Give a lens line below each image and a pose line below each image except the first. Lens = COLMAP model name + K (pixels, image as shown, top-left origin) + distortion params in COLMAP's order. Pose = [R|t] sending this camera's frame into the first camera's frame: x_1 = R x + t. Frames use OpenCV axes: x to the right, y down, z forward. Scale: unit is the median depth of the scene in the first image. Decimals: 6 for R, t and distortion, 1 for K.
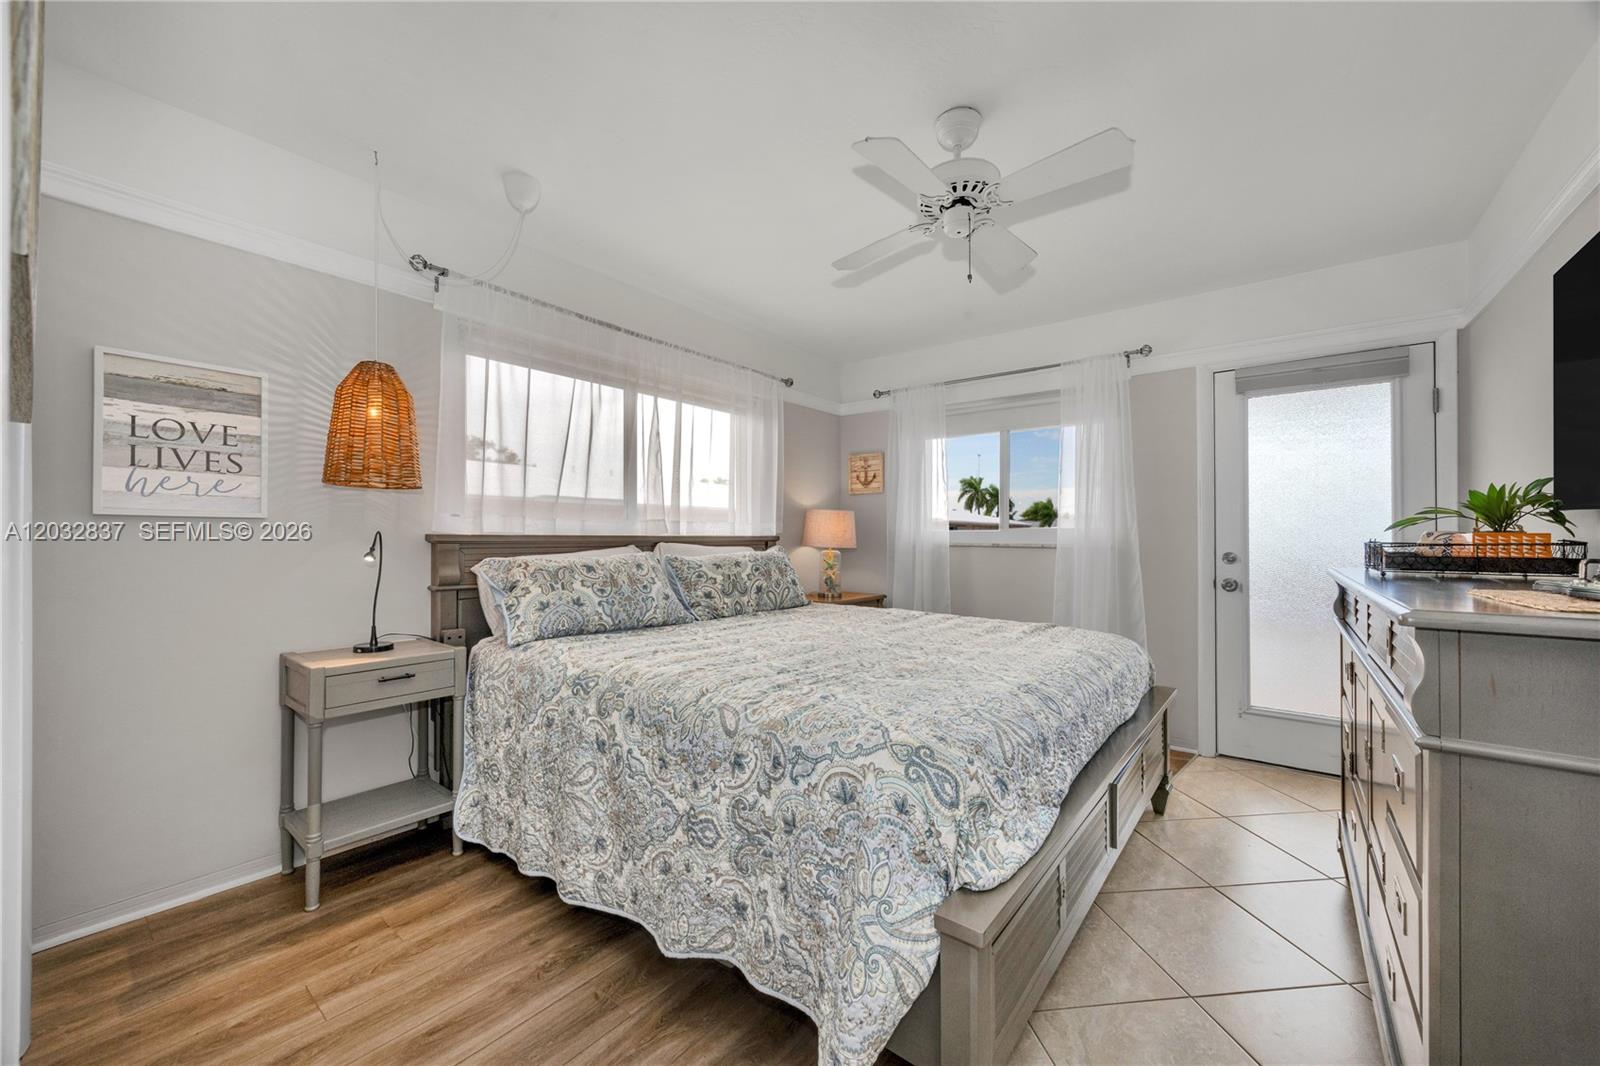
lens RADIAL K [[607.6, 0, 800.0], [0, 607.6, 533.0], [0, 0, 1]] dist [0.000364, 0.000022]
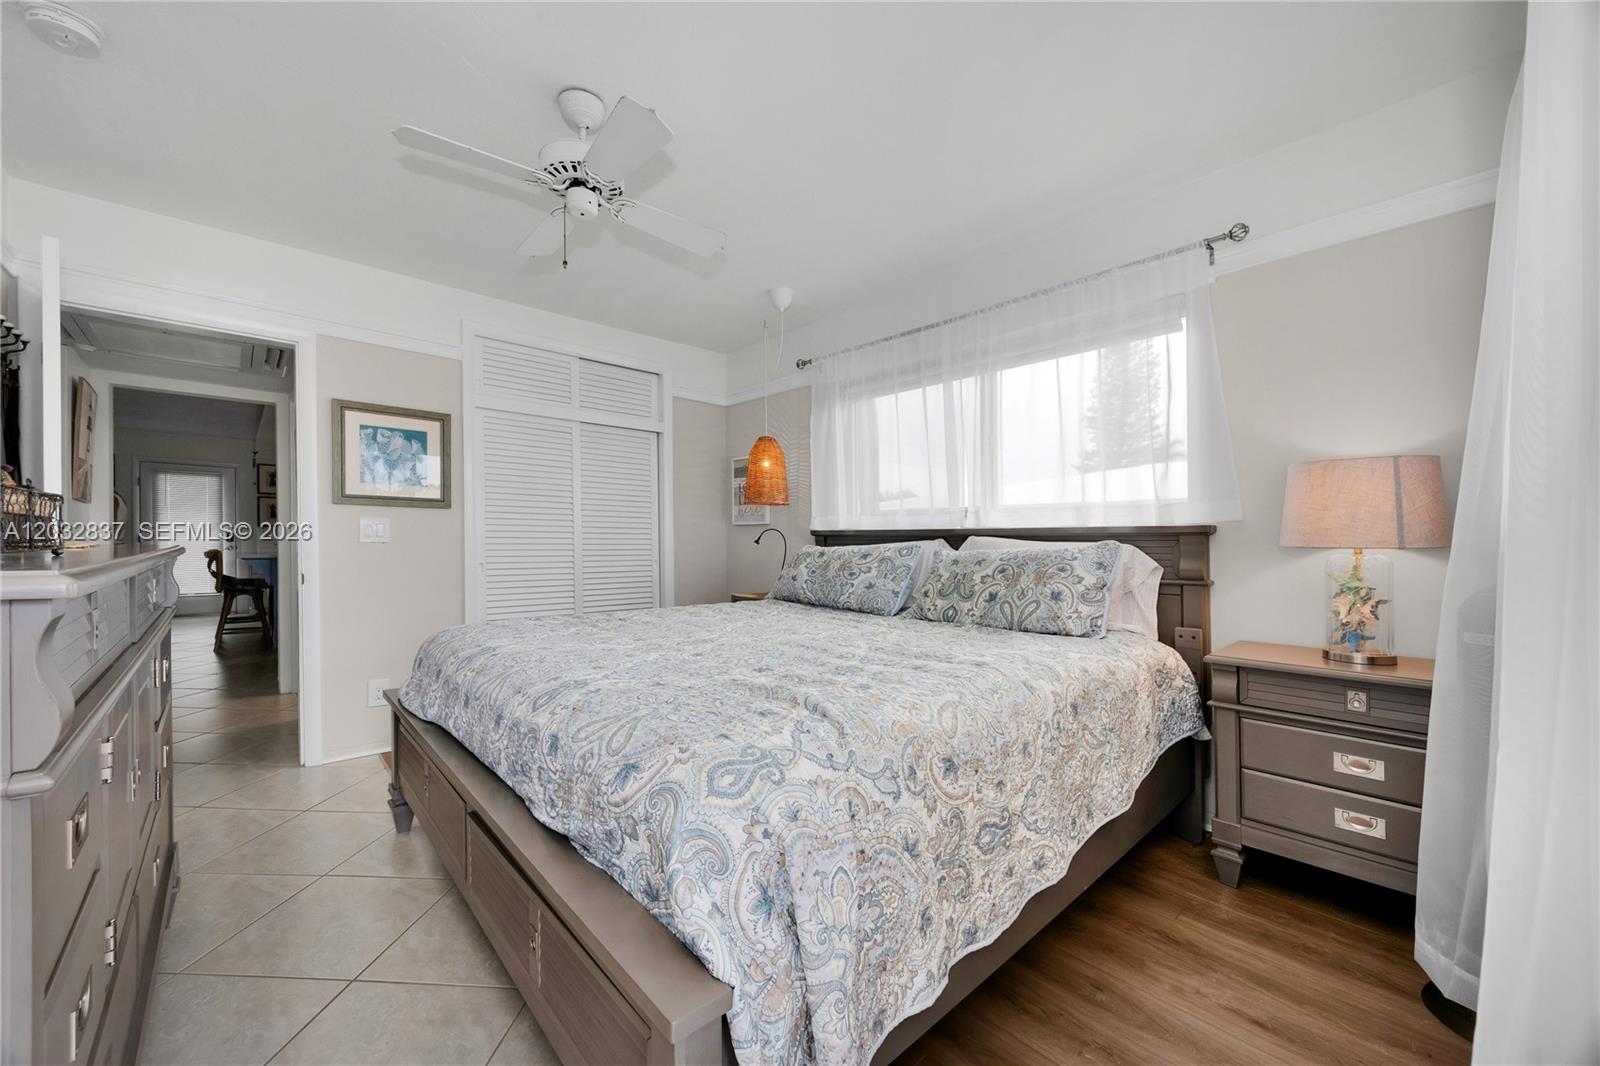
lens RADIAL K [[621.0, 0, 796.3], [0, 621.0, 555.2], [0, 0, 1]] dist [-0.000095, -0.000028]
pose [[-0.162364, 0.008638, -0.986693, 0.760847], [-0.008012, 0.999917, 0.010072, 0.038241], [0.986698, 0.009540, -0.162282, 0.940305]]
